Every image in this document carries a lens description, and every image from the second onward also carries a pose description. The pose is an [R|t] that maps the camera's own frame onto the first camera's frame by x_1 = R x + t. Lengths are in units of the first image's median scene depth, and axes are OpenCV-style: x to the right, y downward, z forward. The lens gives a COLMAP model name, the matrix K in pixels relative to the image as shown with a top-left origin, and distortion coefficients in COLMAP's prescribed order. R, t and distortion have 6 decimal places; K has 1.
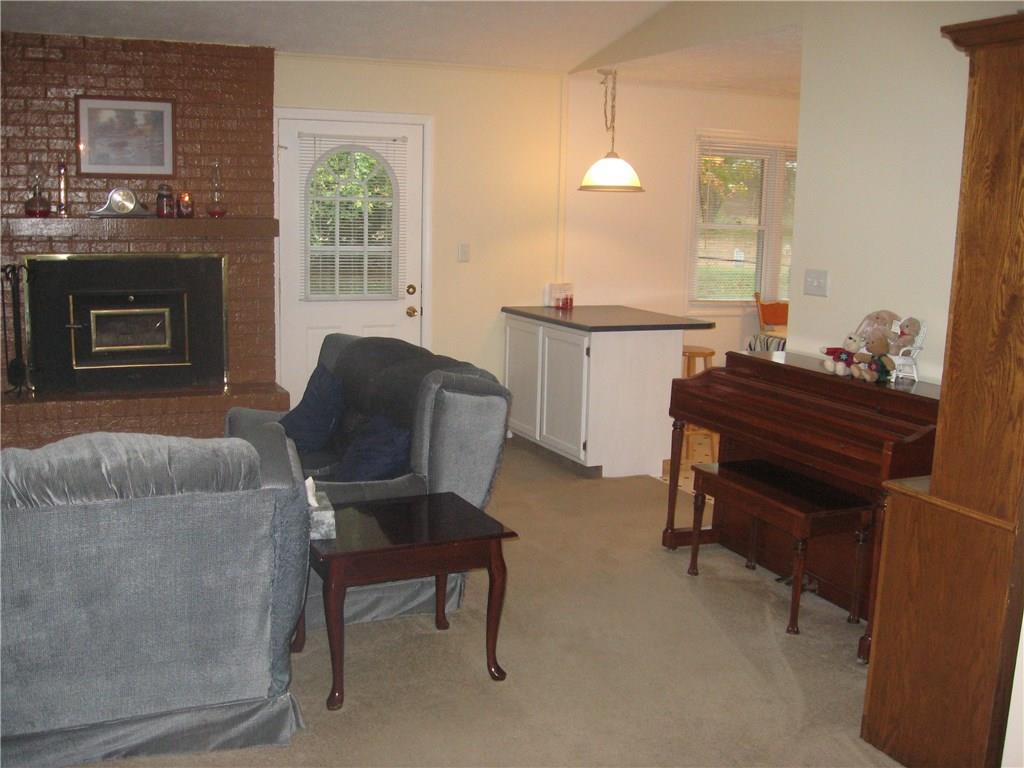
lens RADIAL K [[1075.1, 0, 513.4], [0, 1075.1, 384.1], [0, 0, 1]] dist [-0.105992, 0.000000]
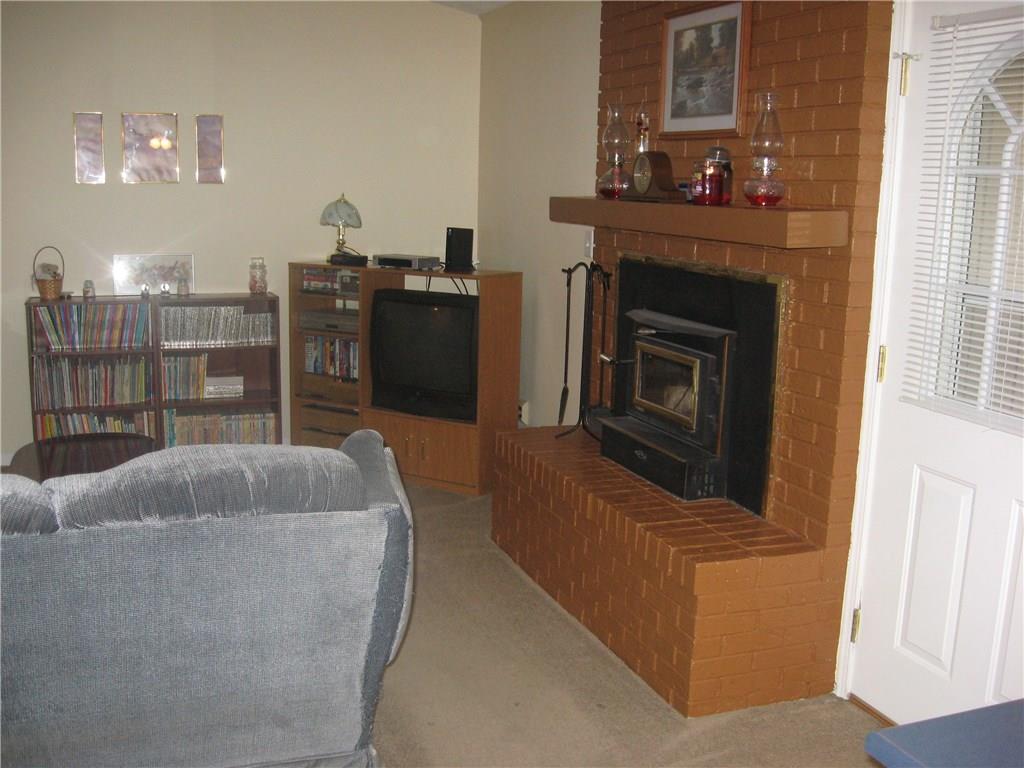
lens RADIAL K [[1075.1, 0, 503.5], [0, 1075.1, 381.4], [0, 0, 1]] dist [-0.105992, 0.000000]
pose [[-0.057675, 0.158696, -0.985642, 0.271372], [-0.185844, 0.968321, 0.166782, -0.142825], [0.980885, 0.192795, -0.026355, 0.944667]]
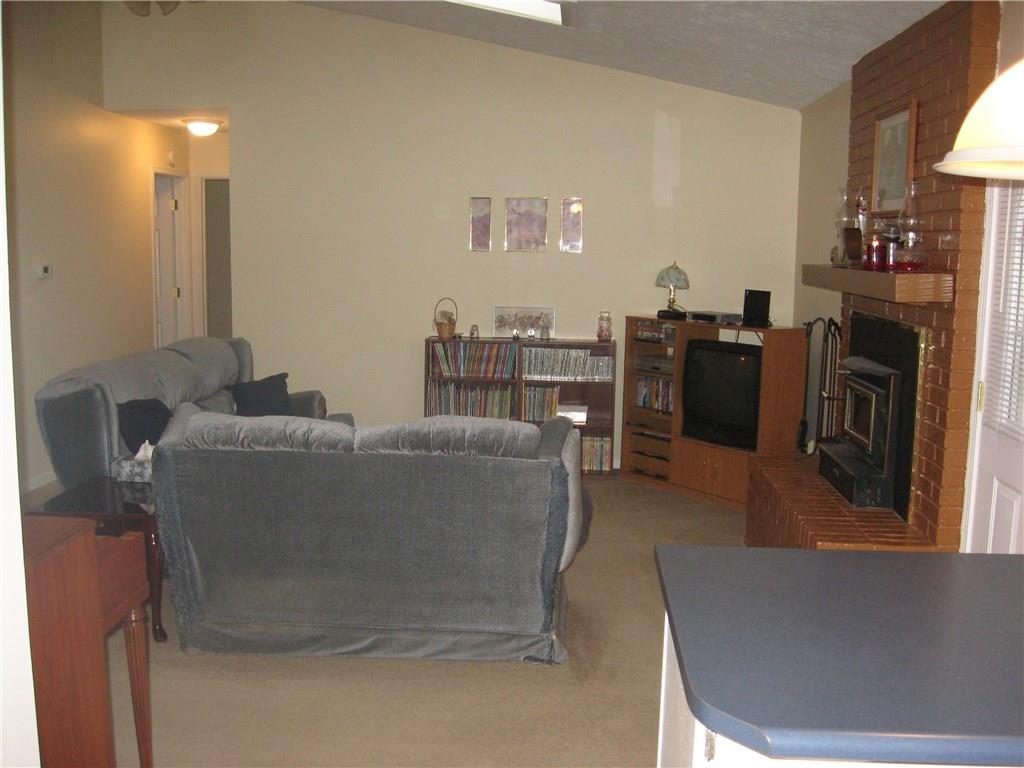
lens RADIAL K [[1075.1, 0, 518.6], [0, 1075.1, 388.5], [0, 0, 1]] dist [-0.105992, 0.000000]
pose [[-0.457951, 0.089600, -0.884451, 0.438212], [-0.171096, 0.967424, 0.186596, -0.174527], [0.872357, 0.236777, -0.427702, 1.135366]]
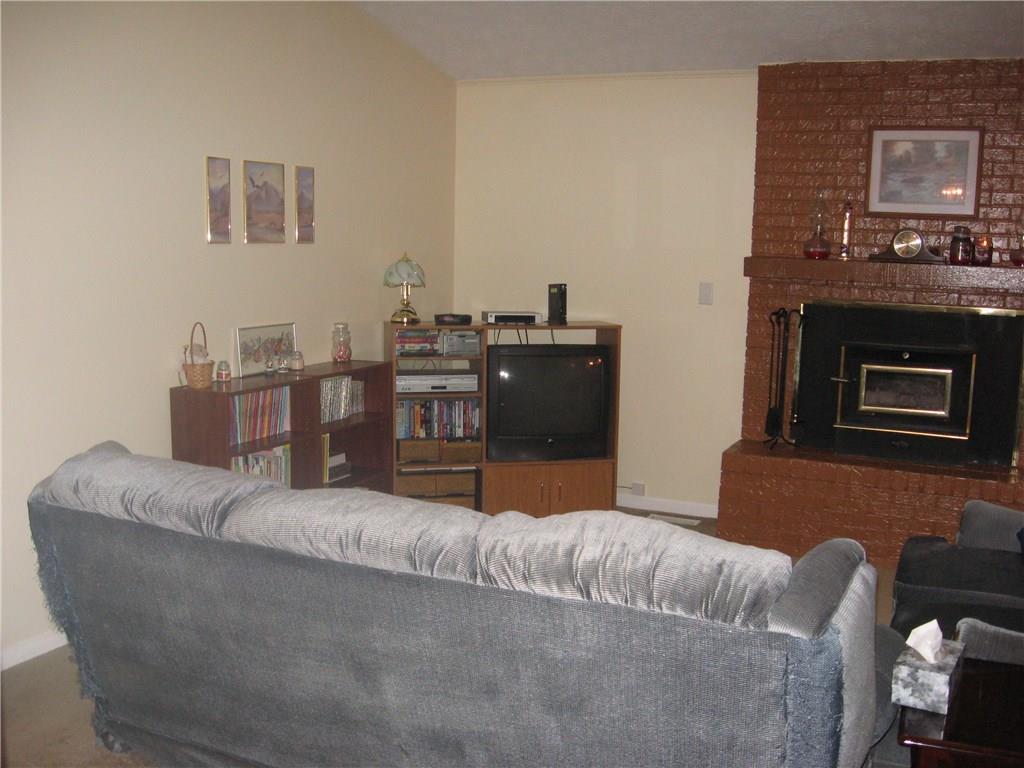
lens RADIAL K [[1075.1, 0, 510.2], [0, 1075.1, 392.3], [0, 0, 1]] dist [-0.105992, 0.000000]
pose [[0.660236, 0.099391, -0.744453, 0.076611], [-0.129776, 0.991393, 0.017265, -0.023125], [0.739761, 0.085213, 0.667452, 0.177676]]
